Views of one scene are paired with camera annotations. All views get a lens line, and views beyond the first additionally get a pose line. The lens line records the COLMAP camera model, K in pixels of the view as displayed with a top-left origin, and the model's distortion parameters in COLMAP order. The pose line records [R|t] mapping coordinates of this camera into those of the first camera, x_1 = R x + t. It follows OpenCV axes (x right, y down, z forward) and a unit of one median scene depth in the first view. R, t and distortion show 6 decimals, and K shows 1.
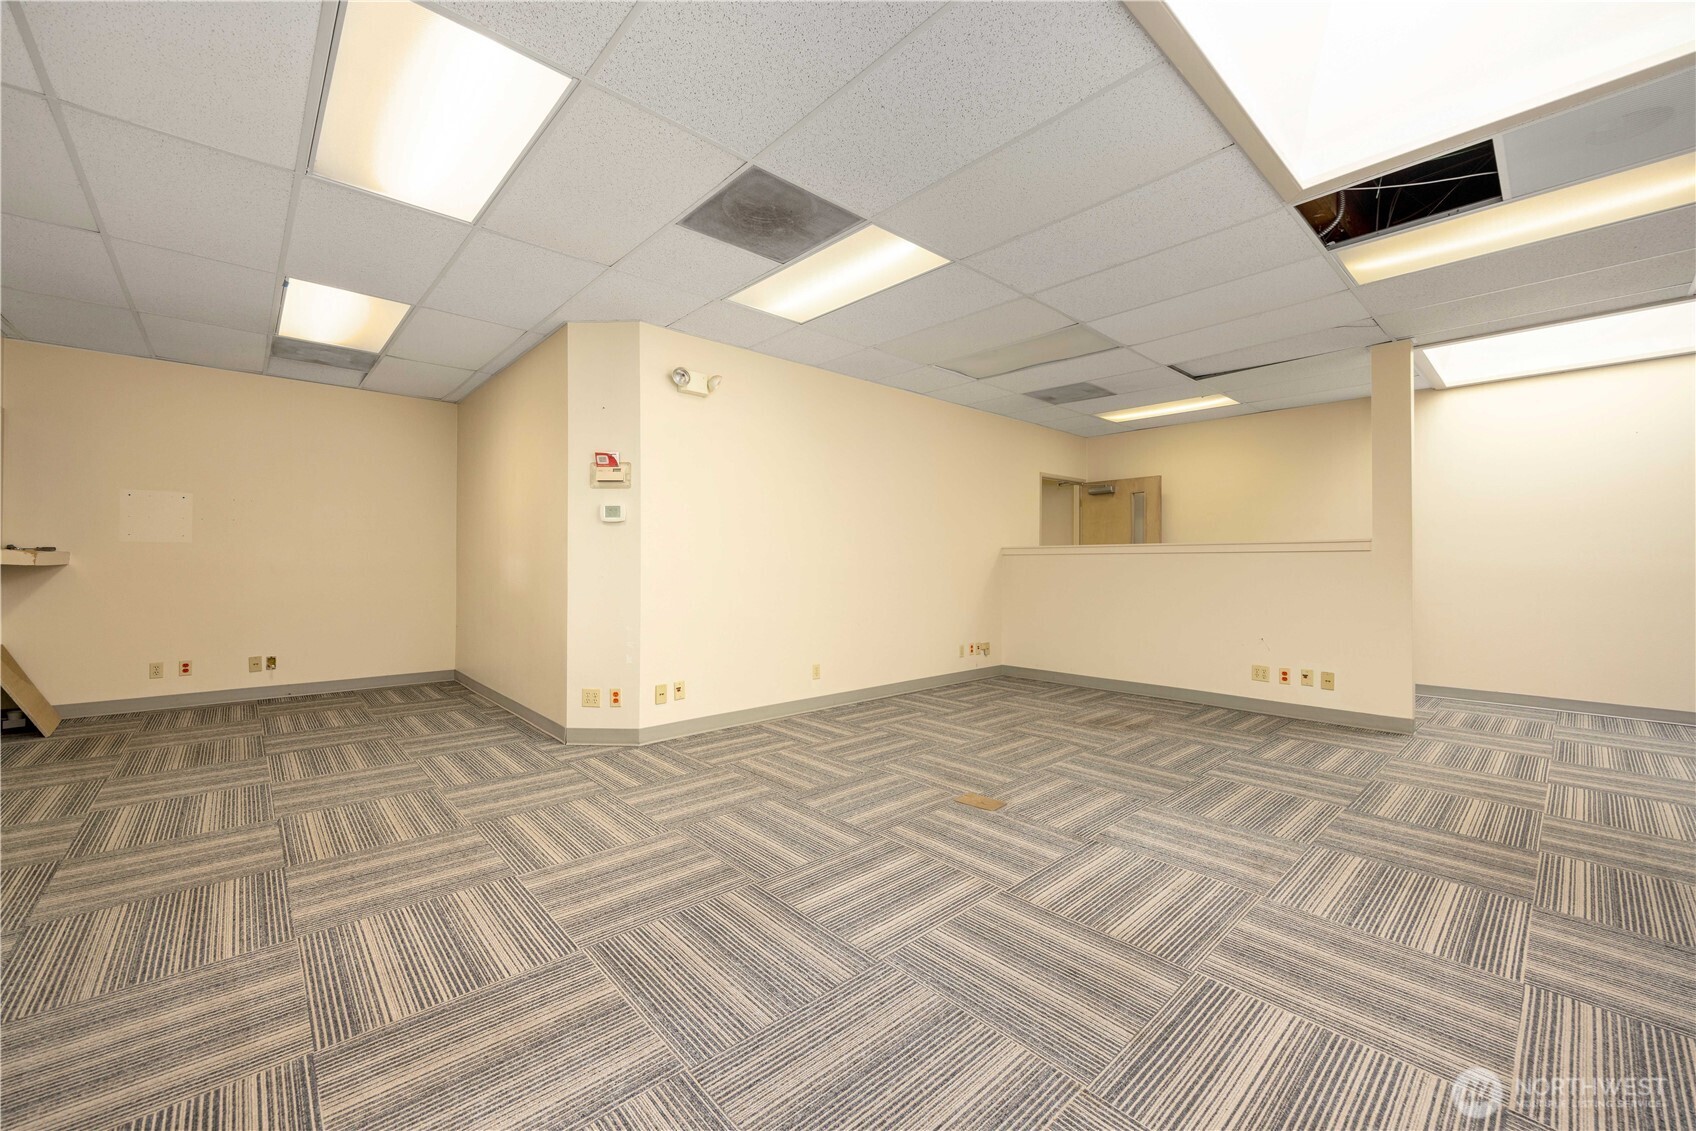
lens RADIAL K [[662.2, 0, 822.9], [0, 662.2, 563.8], [0, 0, 1]] dist [0.000523, -0.000468]
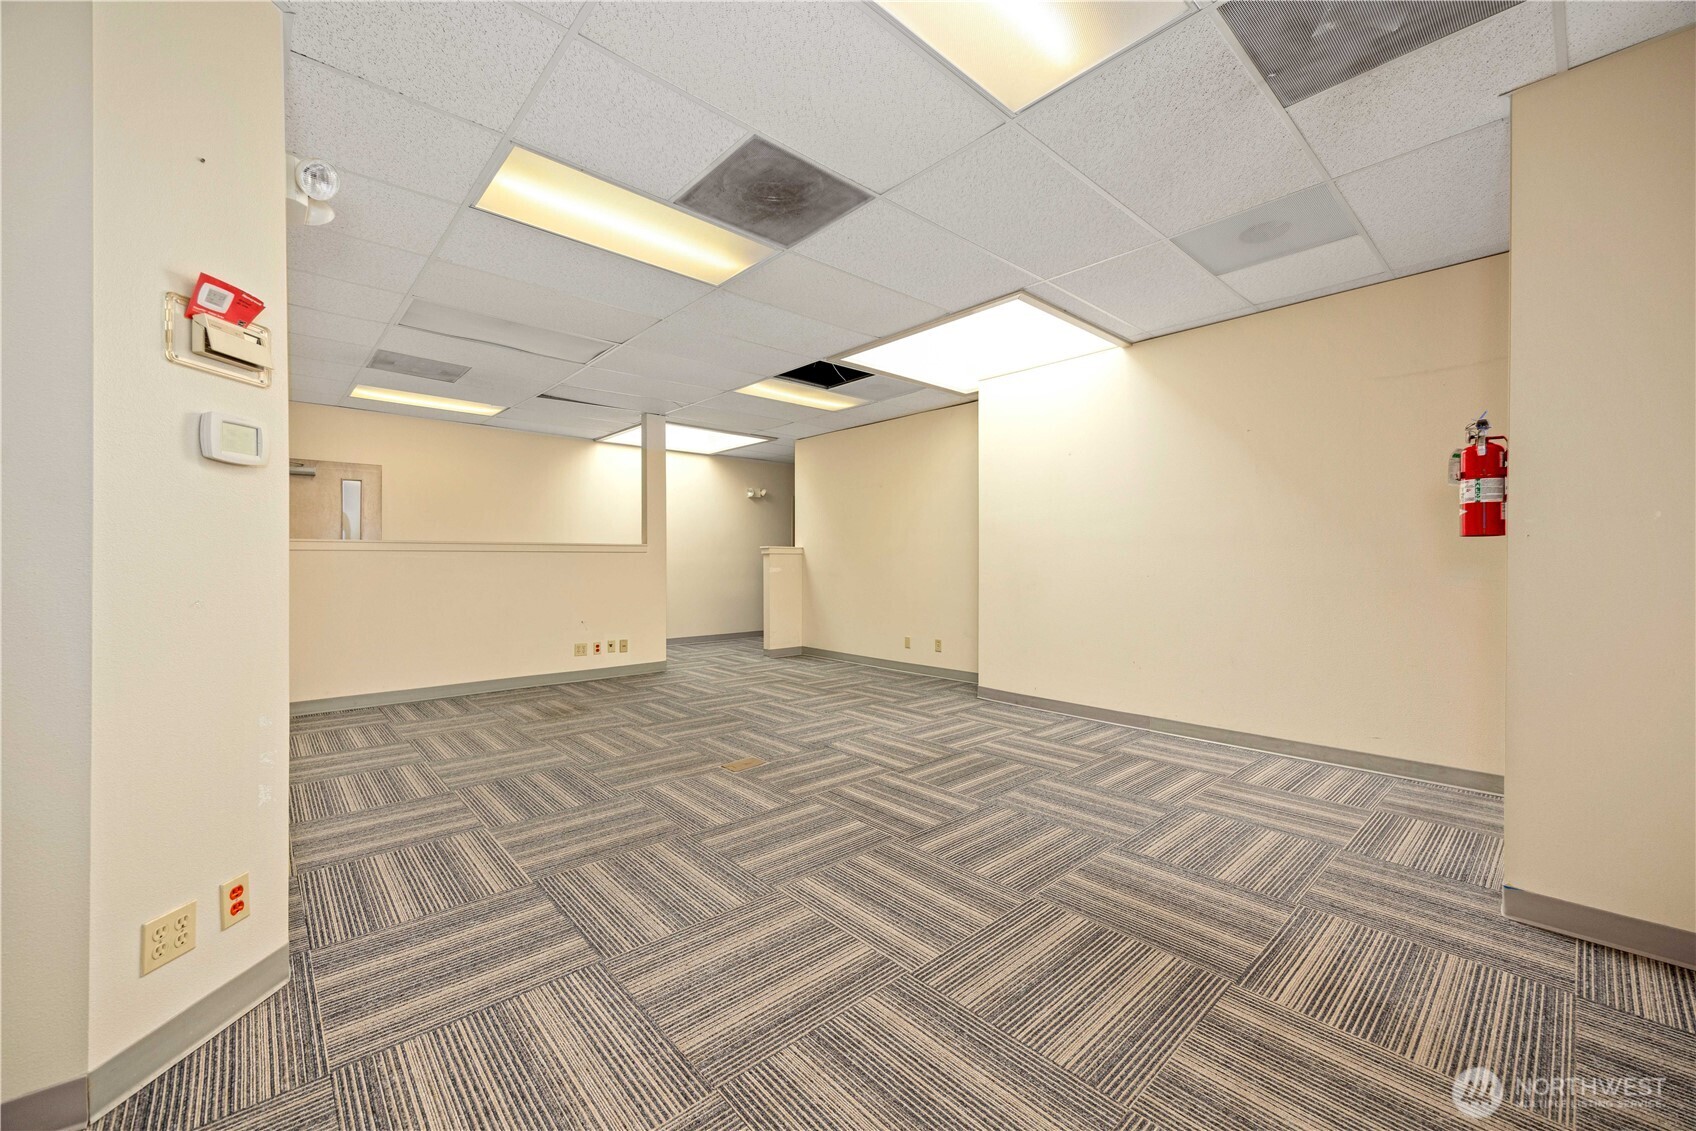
lens RADIAL K [[662.2, 0, 850.6], [0, 662.2, 557.7], [0, 0, 1]] dist [0.000523, -0.000468]
pose [[-0.014481, 0.001398, 0.999894, -1.080105], [0.001443, 0.999998, -0.001377, -0.007039], [-0.999894, 0.001422, -0.014483, 0.947282]]
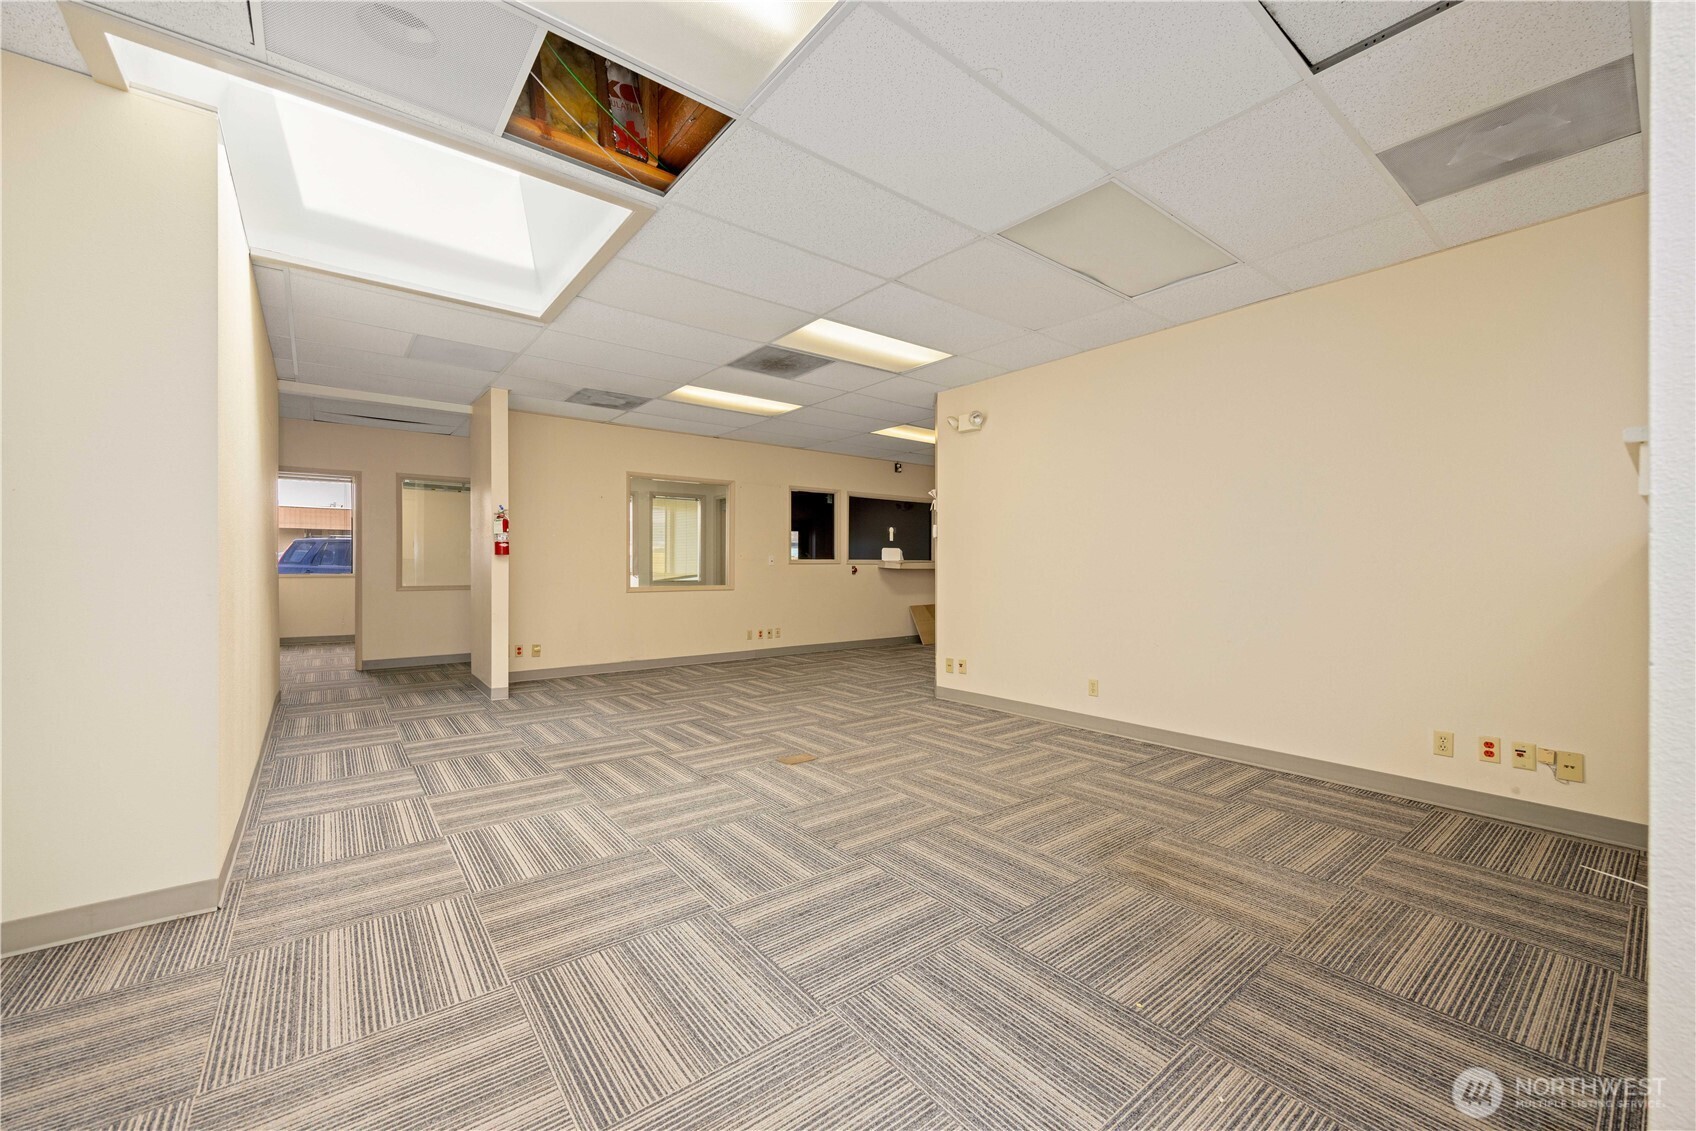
lens RADIAL K [[662.2, 0, 853.6], [0, 662.2, 574.2], [0, 0, 1]] dist [0.000523, -0.000468]
pose [[-0.046203, 0.008616, -0.998895, 1.677389], [-0.004621, 0.999950, 0.008839, 0.003728], [0.998921, 0.005024, -0.046161, 1.329133]]
